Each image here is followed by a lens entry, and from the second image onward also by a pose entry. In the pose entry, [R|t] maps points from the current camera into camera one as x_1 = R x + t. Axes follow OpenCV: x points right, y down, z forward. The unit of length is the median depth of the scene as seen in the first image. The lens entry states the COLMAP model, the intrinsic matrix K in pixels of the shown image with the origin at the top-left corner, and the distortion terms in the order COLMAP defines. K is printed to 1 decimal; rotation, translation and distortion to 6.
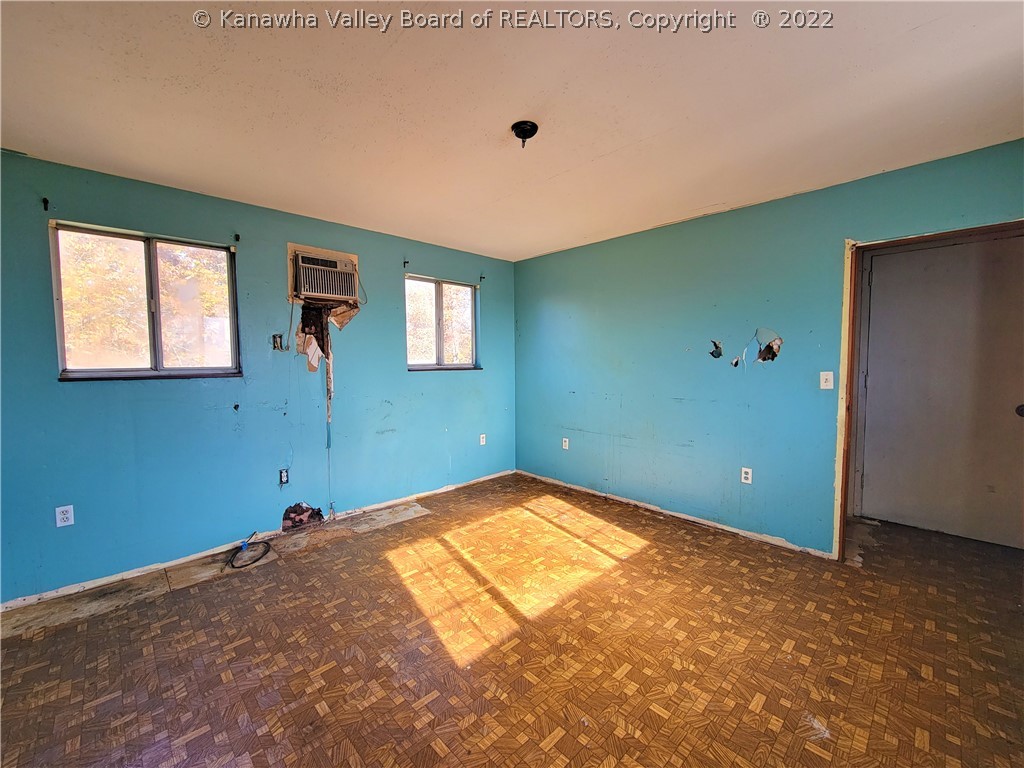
lens RADIAL K [[428.1, 0, 512.0], [0, 428.1, 384.0], [0, 0, 1]] dist [0.010905, -0.000064]
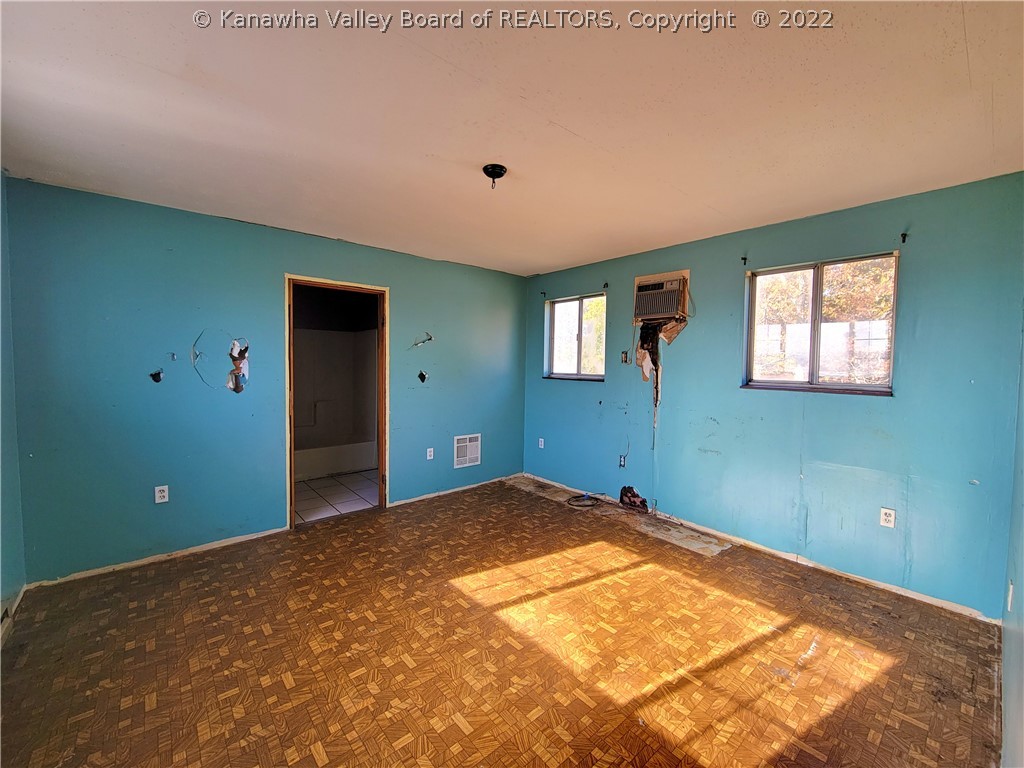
lens RADIAL K [[414.2, 0, 512.0], [0, 414.2, 384.0], [0, 0, 1]] dist [-0.000449, -0.000075]
pose [[-0.067000, 0.052840, -0.996353, 0.701808], [-0.071995, 0.995738, 0.057648, -0.061605], [0.995152, 0.075595, -0.062911, 0.717314]]
